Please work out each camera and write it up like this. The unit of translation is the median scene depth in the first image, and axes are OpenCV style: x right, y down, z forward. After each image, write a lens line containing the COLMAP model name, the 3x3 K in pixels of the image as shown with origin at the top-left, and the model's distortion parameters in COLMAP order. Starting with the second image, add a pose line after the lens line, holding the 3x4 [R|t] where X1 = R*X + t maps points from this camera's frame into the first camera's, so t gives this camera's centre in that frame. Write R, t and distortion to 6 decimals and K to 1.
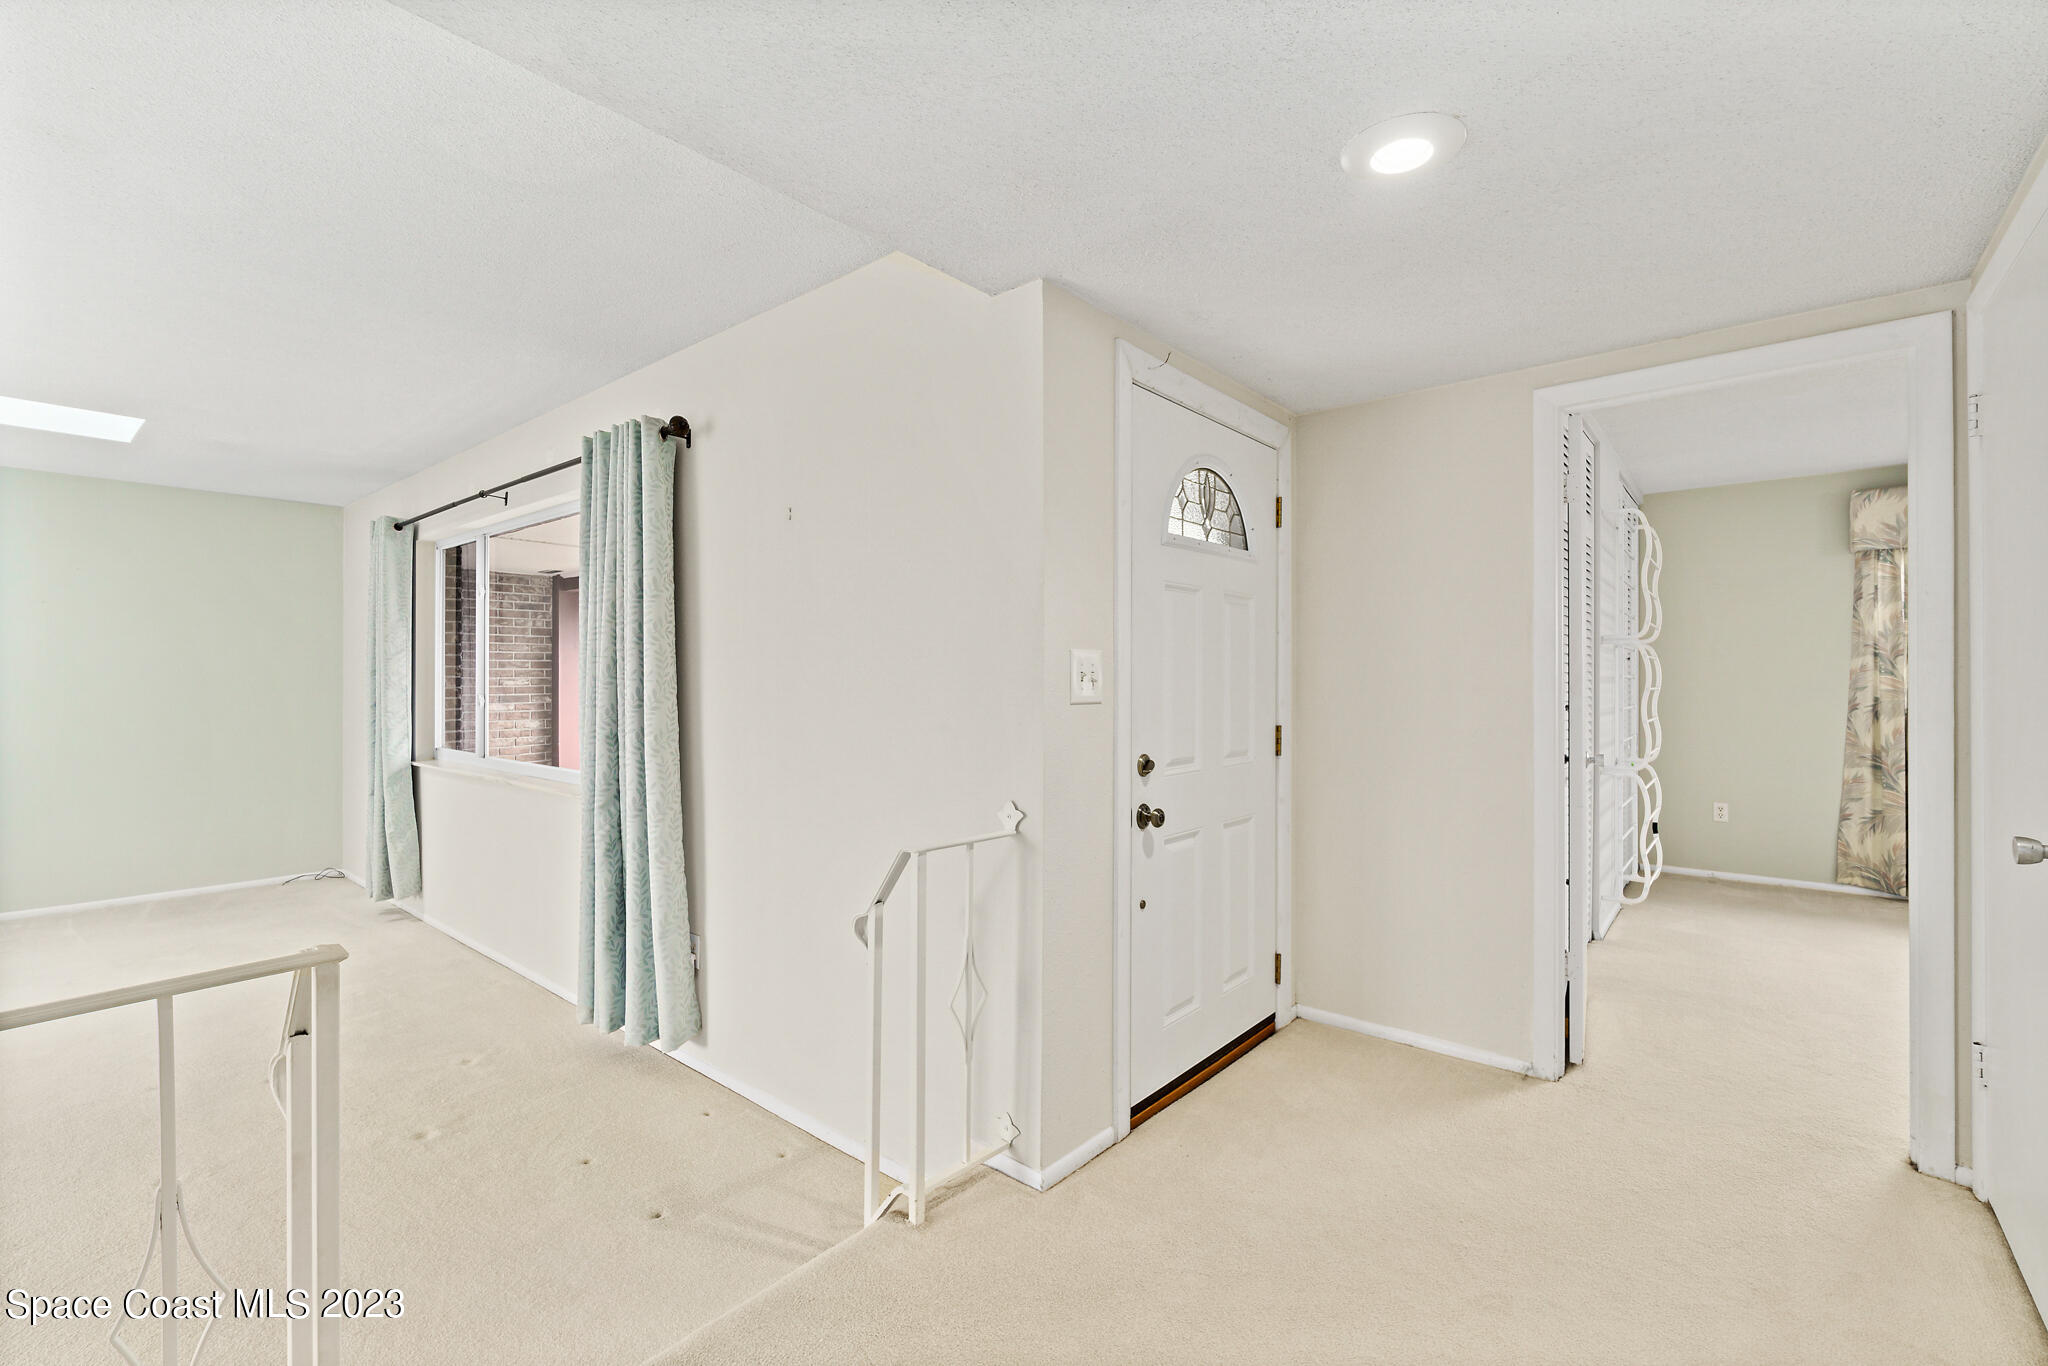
lens RADIAL K [[880.3, 0, 1011.6], [0, 880.3, 666.7], [0, 0, 1]] dist [-0.000735, -0.000048]
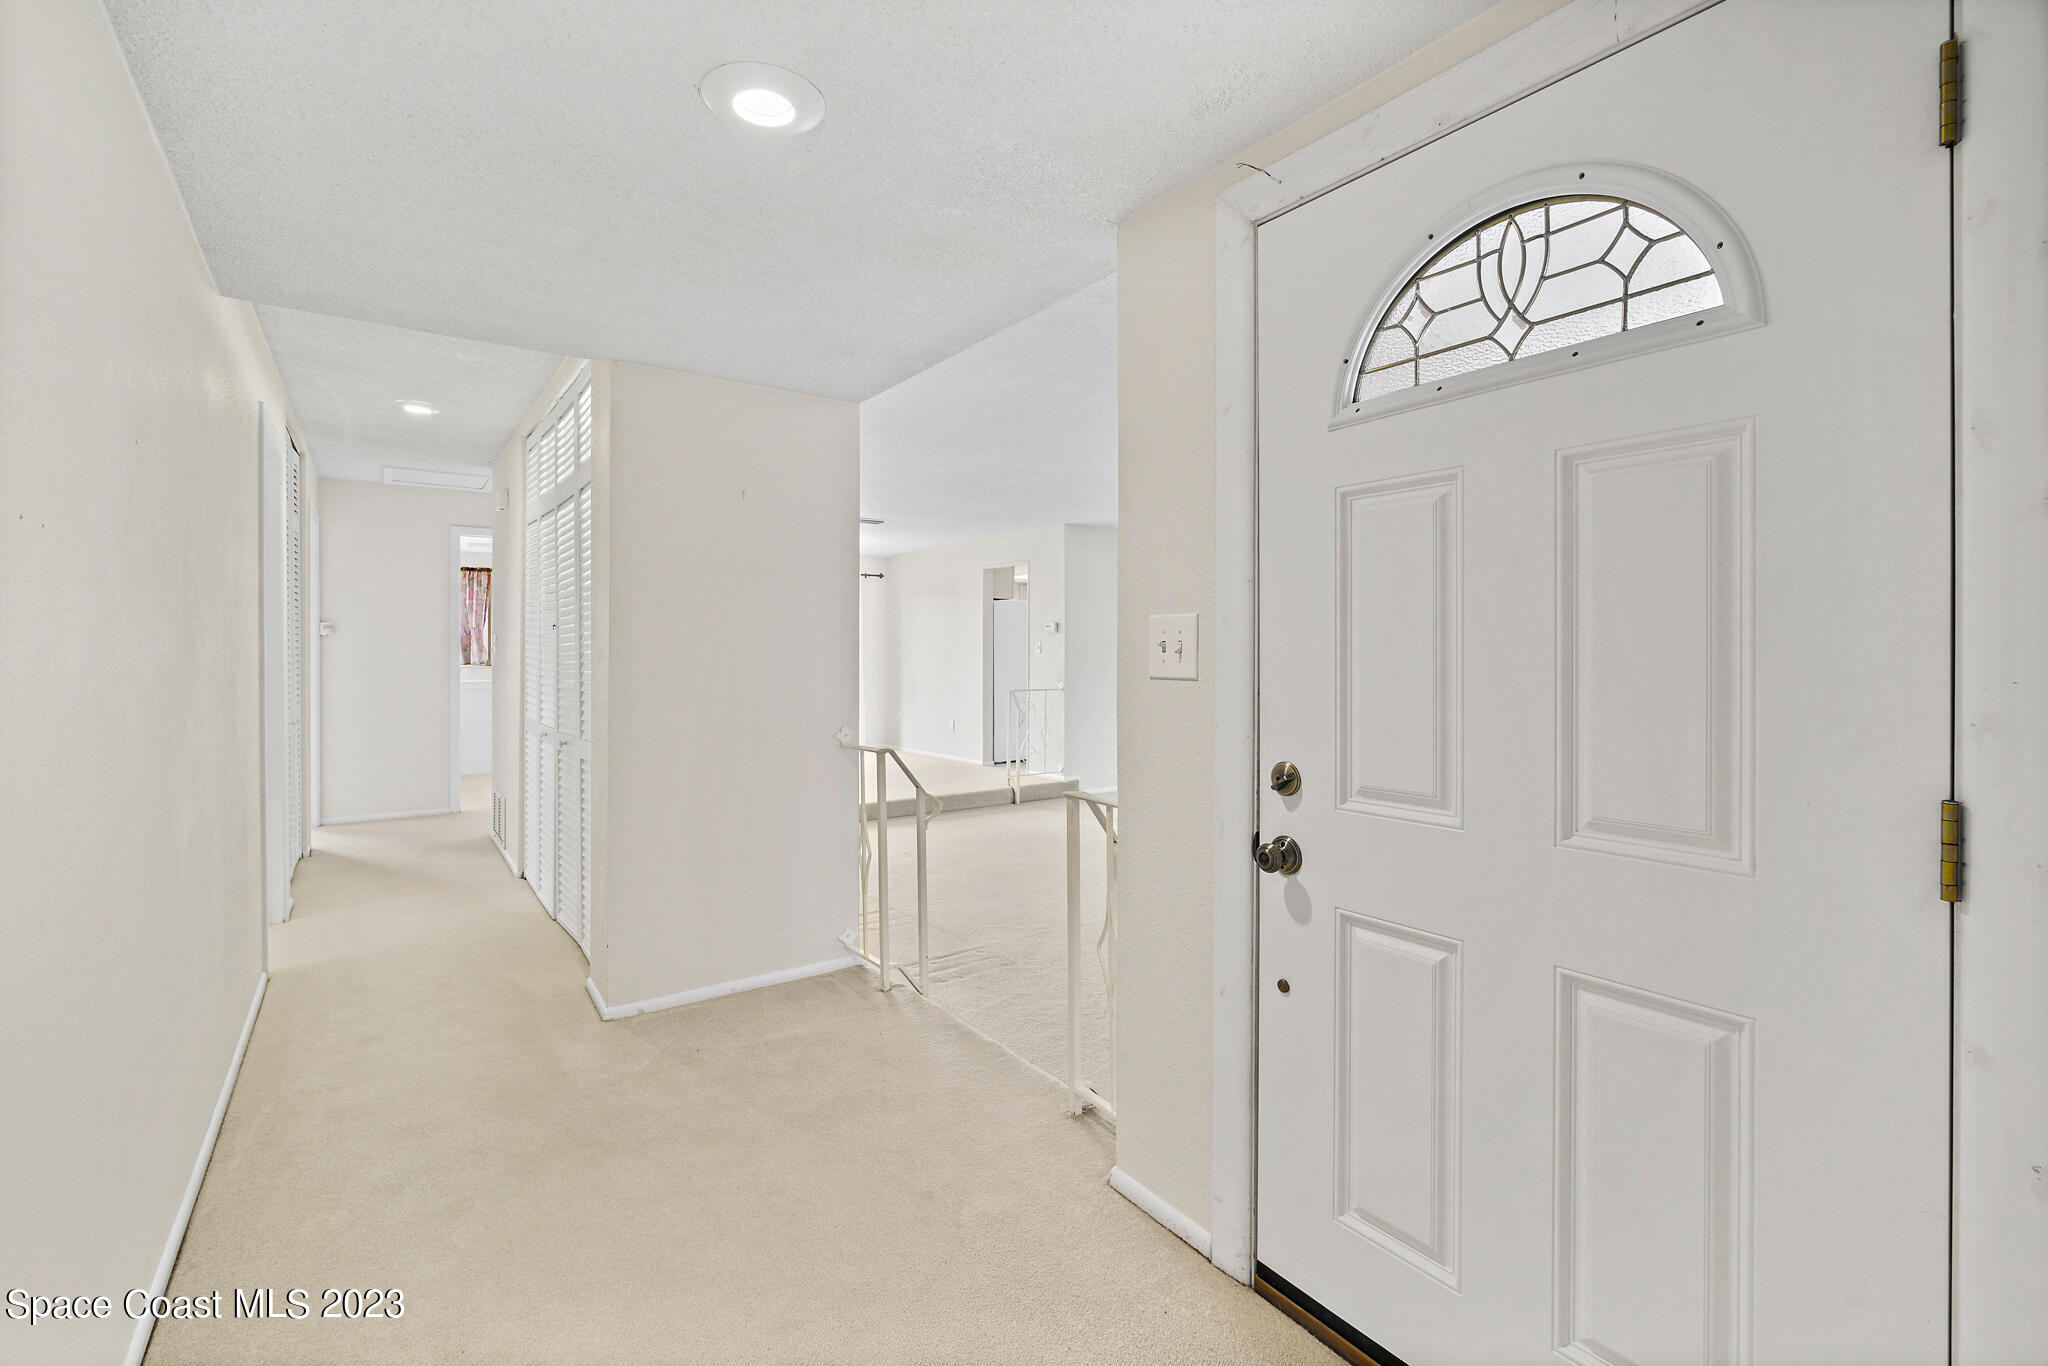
lens RADIAL K [[880.3, 0, 1011.6], [0, 880.3, 666.7], [0, 0, 1]] dist [-0.000735, -0.000048]
pose [[-0.233556, 0.003305, -0.972338, 0.867811], [-0.000443, 0.999994, 0.003506, 0.025228], [0.972343, 0.001250, -0.233553, 0.976749]]
